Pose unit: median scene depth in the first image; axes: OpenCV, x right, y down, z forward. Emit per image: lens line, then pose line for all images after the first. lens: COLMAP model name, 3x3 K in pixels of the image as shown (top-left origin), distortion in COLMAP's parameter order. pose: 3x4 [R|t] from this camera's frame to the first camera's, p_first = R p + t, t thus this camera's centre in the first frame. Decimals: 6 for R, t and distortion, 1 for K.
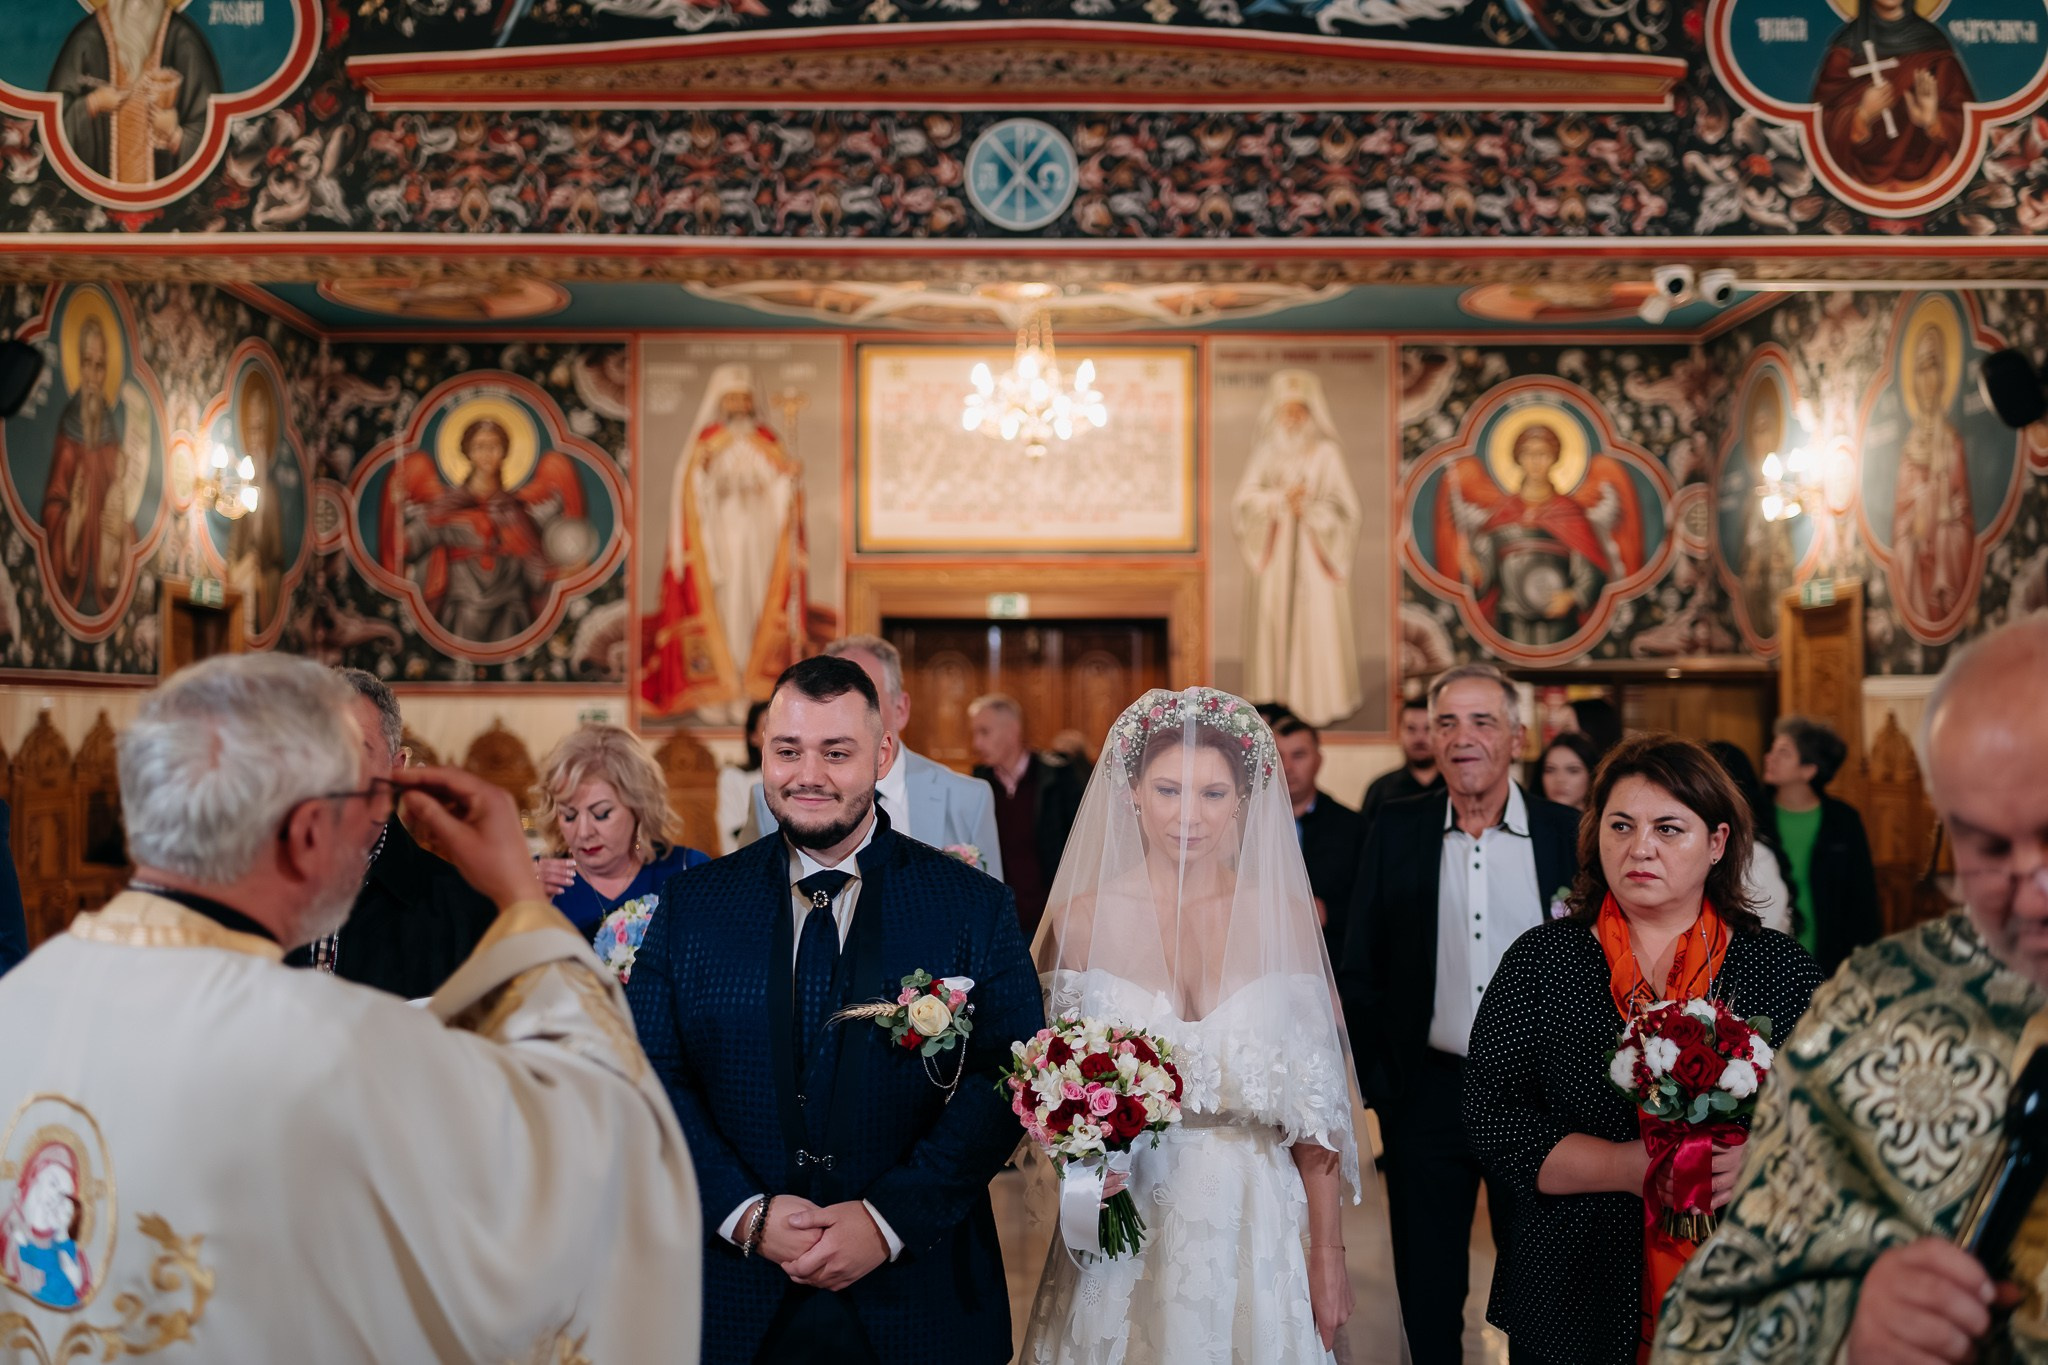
lens RADIAL K [[1969.8, 0, 1021.6], [0, 1969.8, 672.5], [0, 0, 1]] dist [-0.015941, 0.007277]
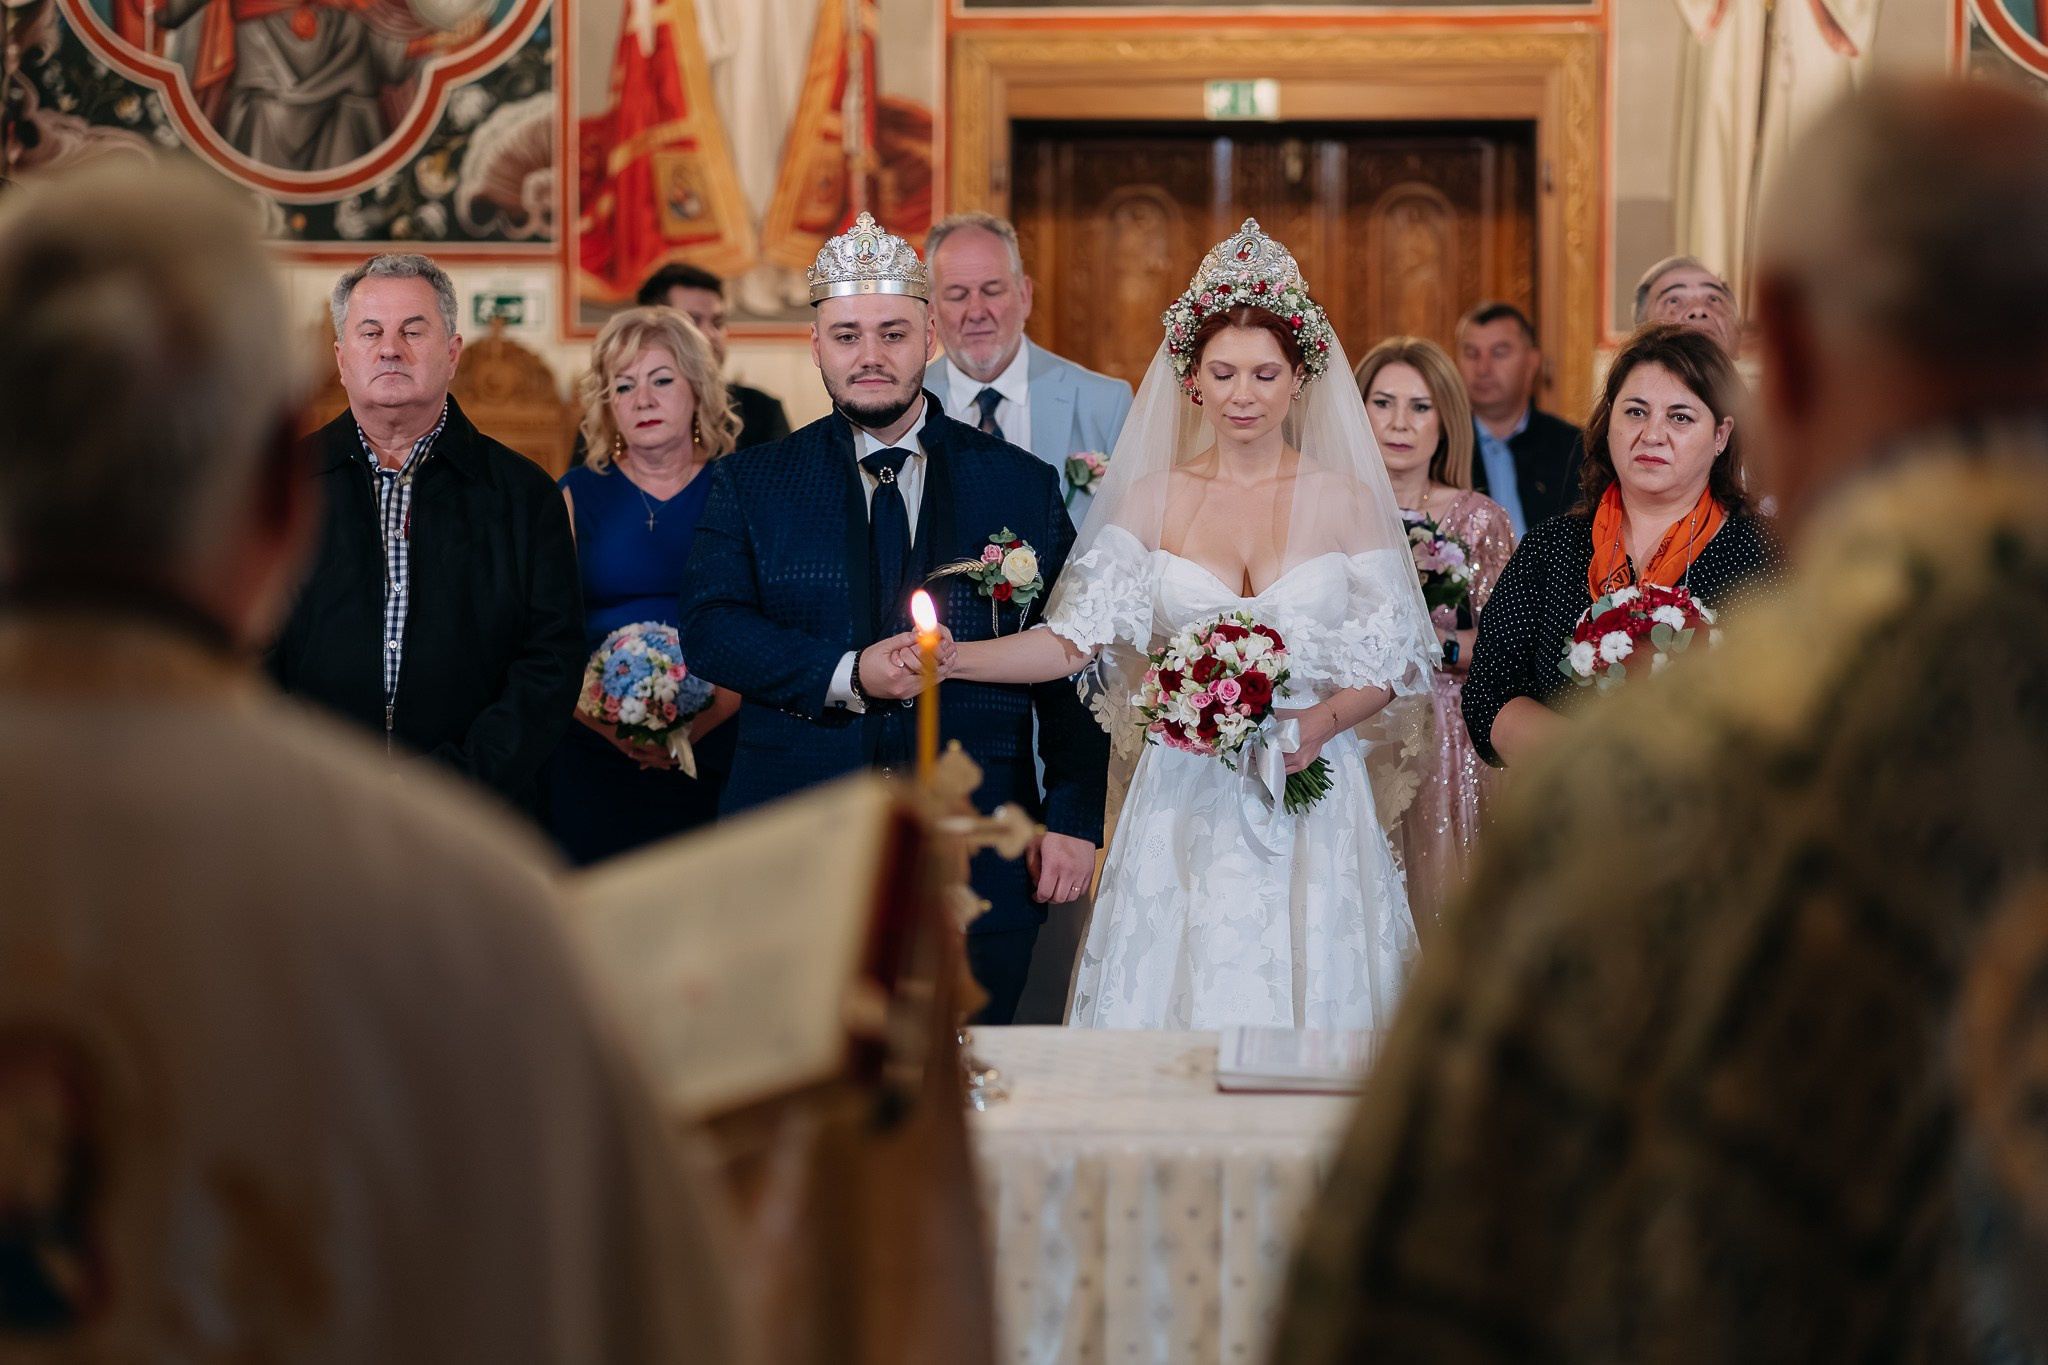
lens RADIAL K [[4977.2, 0, 1024.0], [0, 4977.2, 682.5], [0, 0, 1]] dist [0.047737, -0.494535]
pose [[0.996302, 0.008255, -0.085521, 0.052923], [0.000103, 0.995258, 0.097267, -0.007309], [0.085919, -0.096916, 0.991577, -0.397627]]
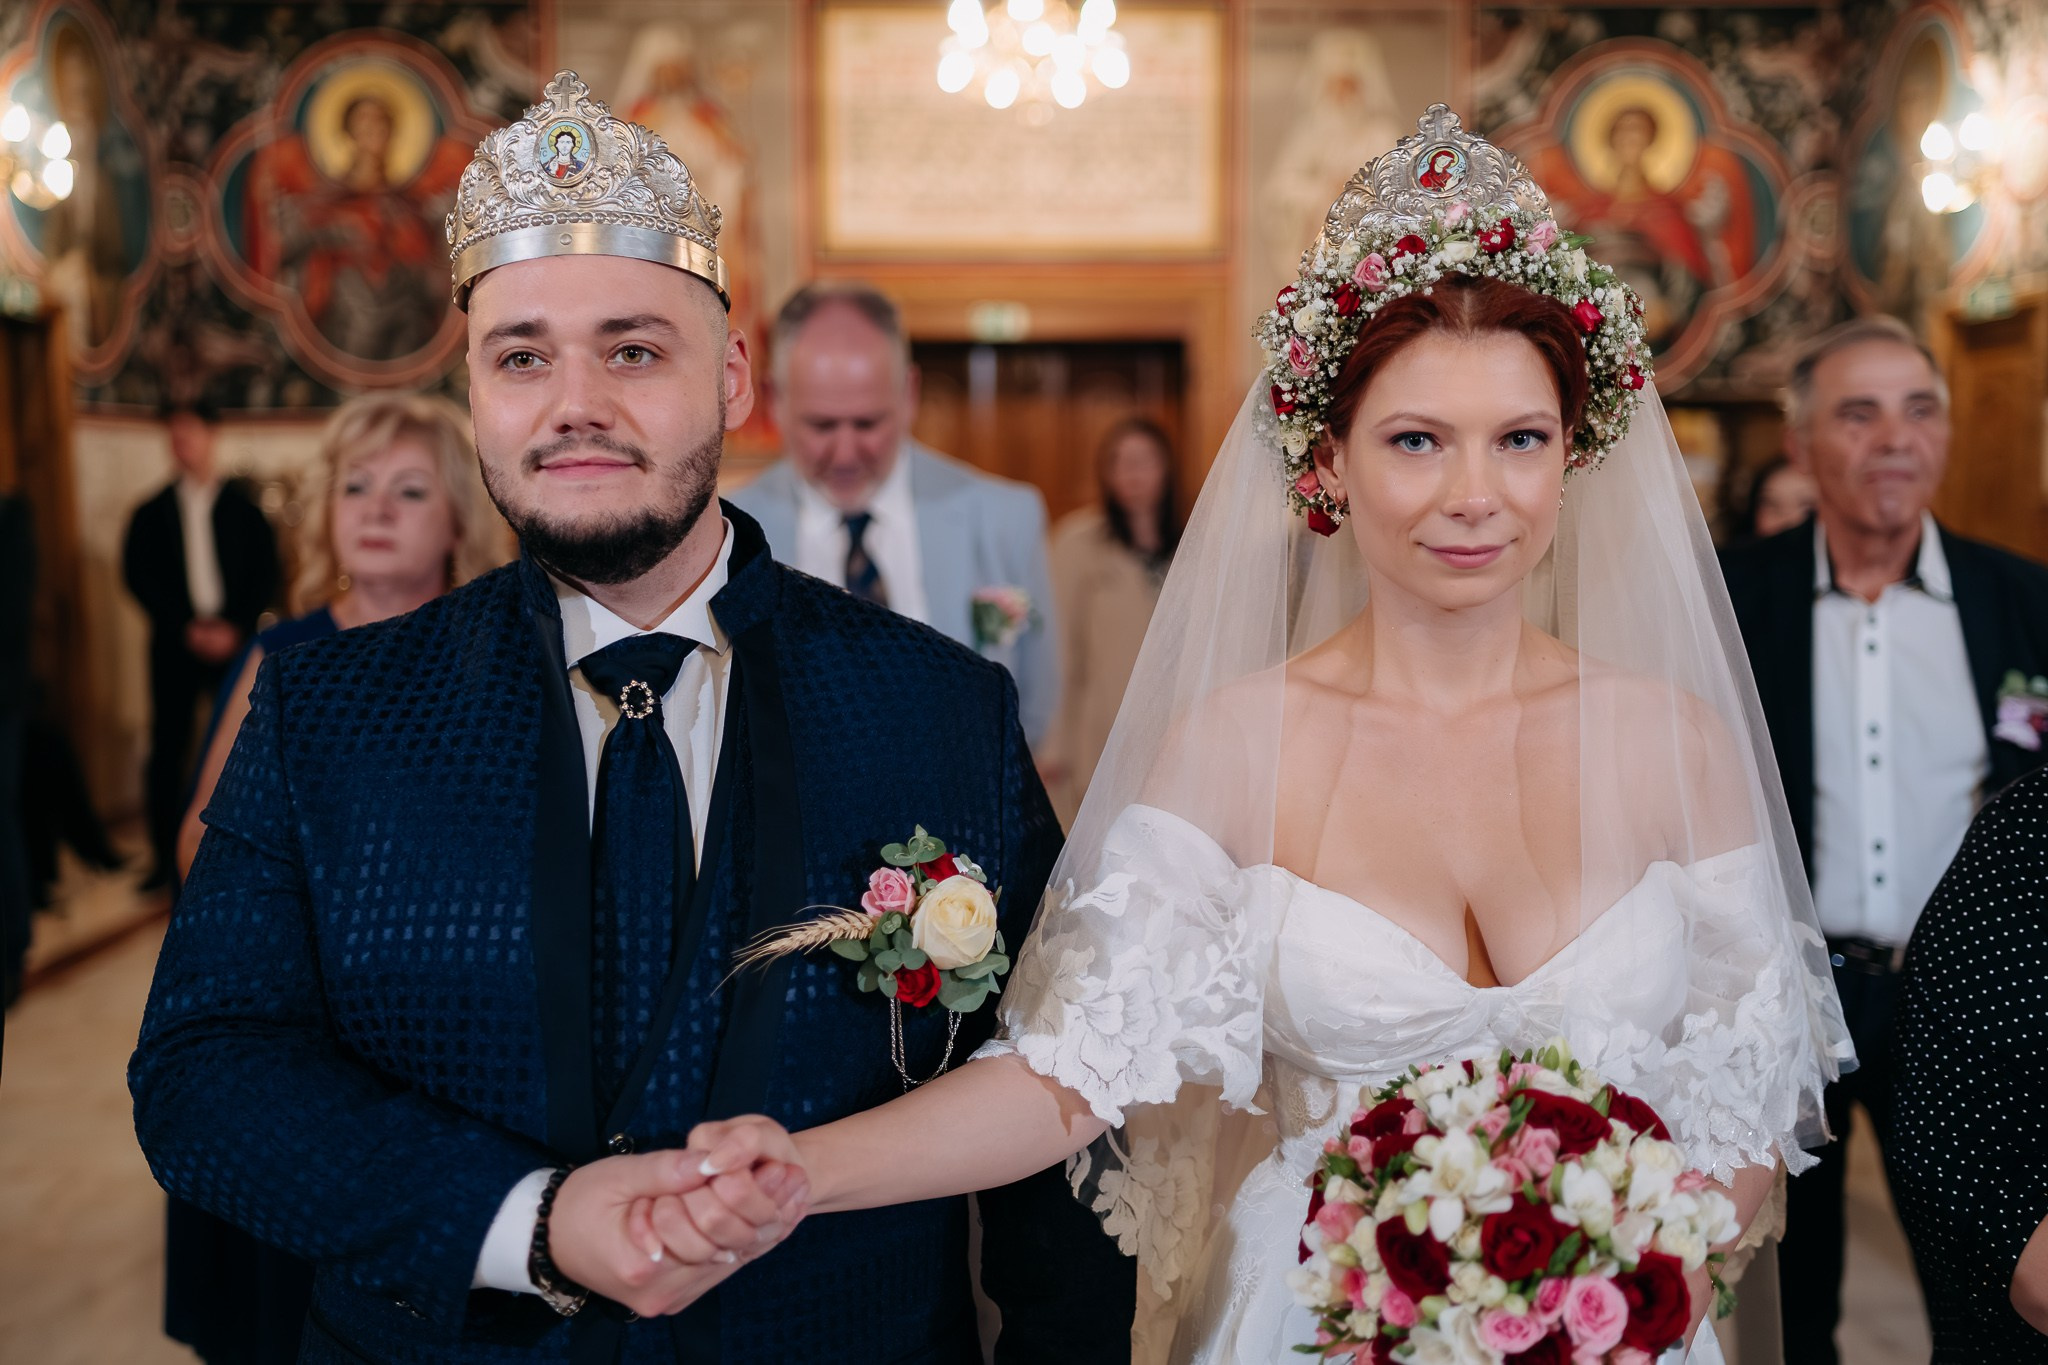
lens RADIAL K [[1973.0, 0, 1024.0], [0, 1973.0, 682.5], [0, 0, 1]] dist [-0.010072, 0.002559]
pose [[0.999966, -0.001178, 0.008128, -0.003376], [0.000165, 0.992331, 0.123606, 0.014735], [-0.008211, -0.123601, 0.992298, 0.145401]]
